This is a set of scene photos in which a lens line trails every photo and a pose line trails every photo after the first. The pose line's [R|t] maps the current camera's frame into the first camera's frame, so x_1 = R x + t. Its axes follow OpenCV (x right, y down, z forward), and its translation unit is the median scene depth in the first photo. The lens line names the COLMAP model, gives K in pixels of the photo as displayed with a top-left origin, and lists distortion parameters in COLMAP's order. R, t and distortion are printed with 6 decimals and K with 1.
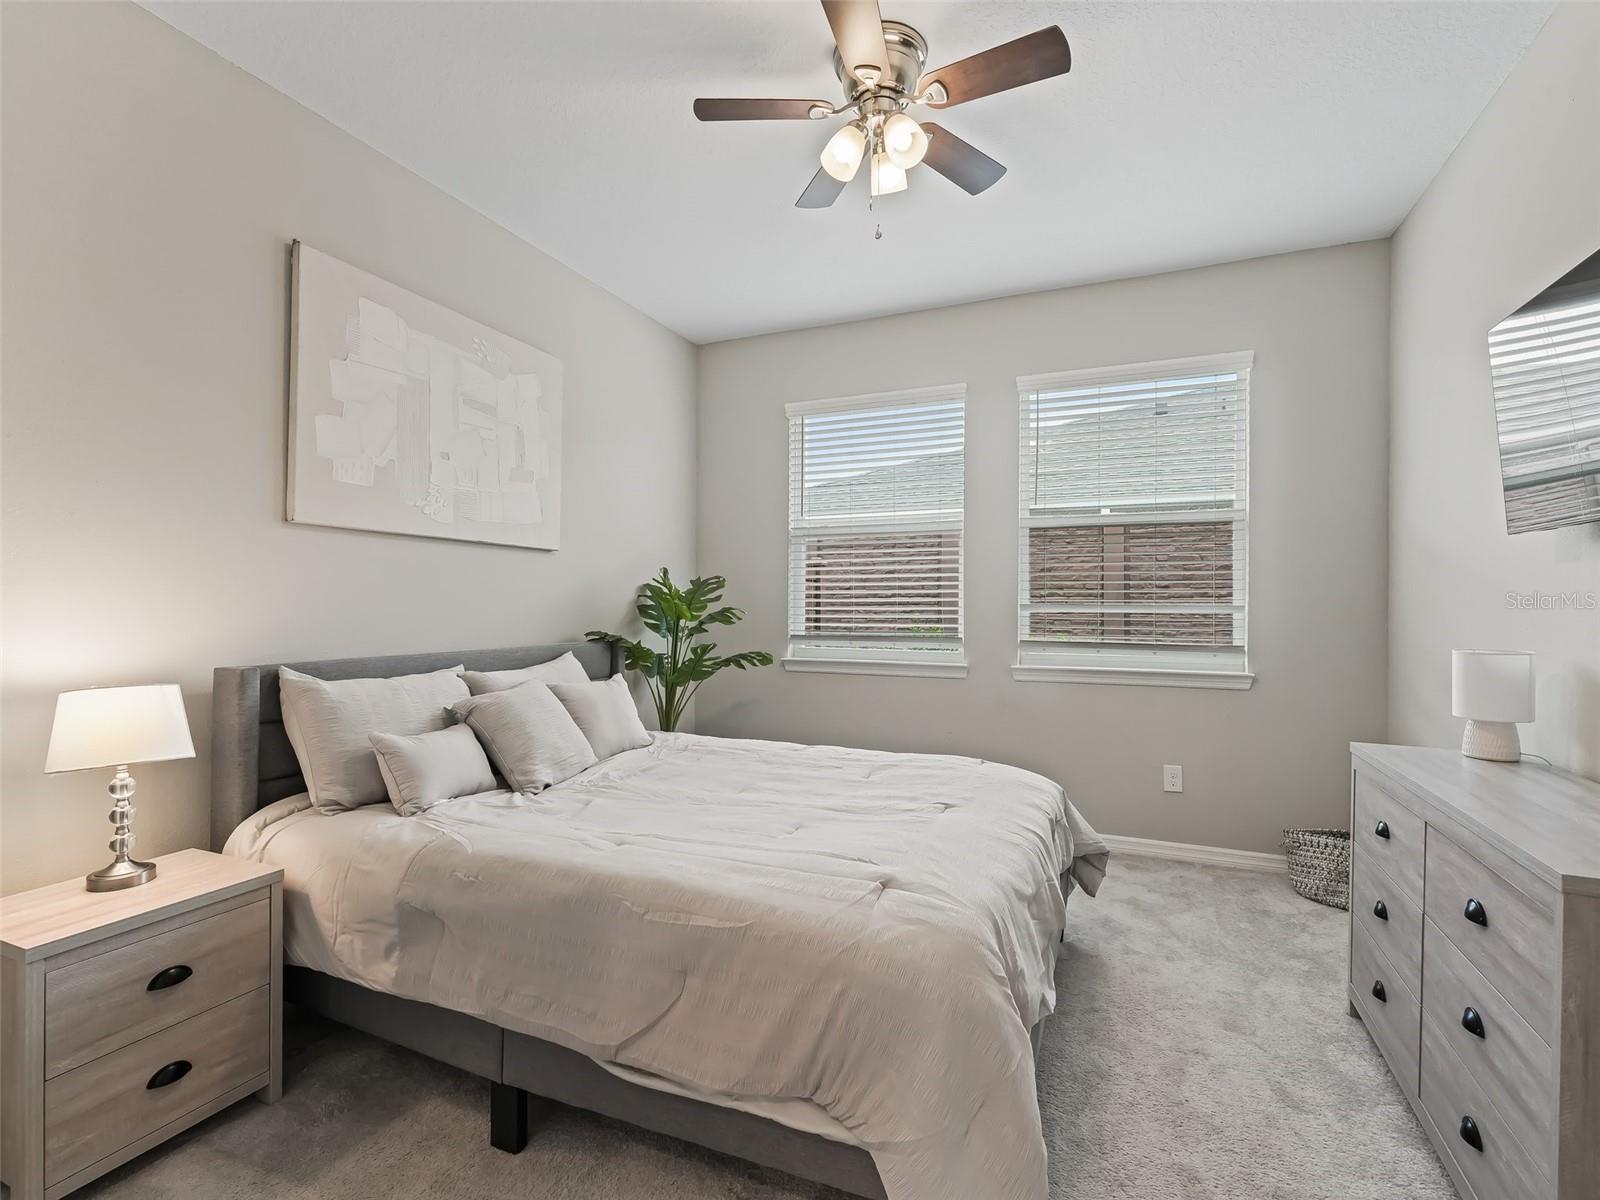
lens RADIAL K [[729.1, 0, 805.2], [0, 729.1, 600.2], [0, 0, 1]] dist [0.026061, -0.011911]
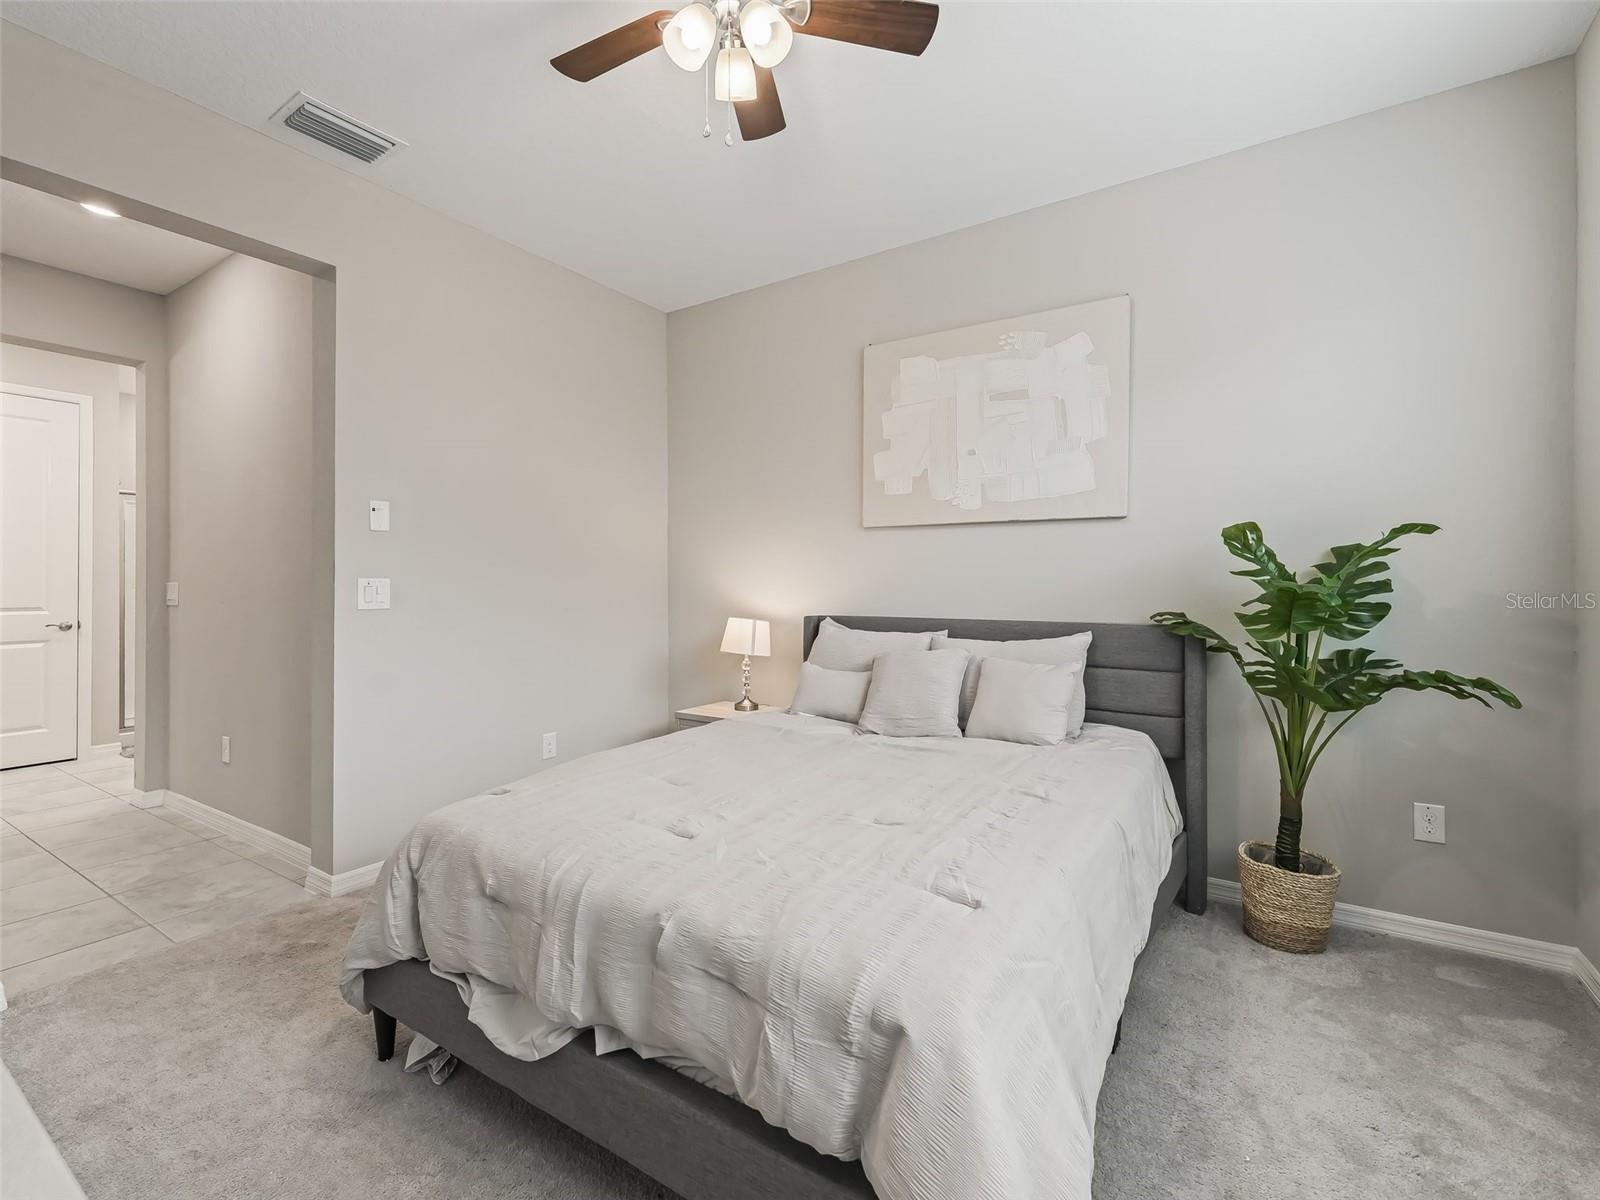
lens RADIAL K [[729.1, 0, 805.2], [0, 729.1, 600.2], [0, 0, 1]] dist [0.026061, -0.011911]
pose [[-0.140197, 0.039818, -0.989323, 0.776356], [0.019704, 0.999105, 0.037420, -0.011006], [0.989928, -0.014247, -0.140856, 0.976231]]
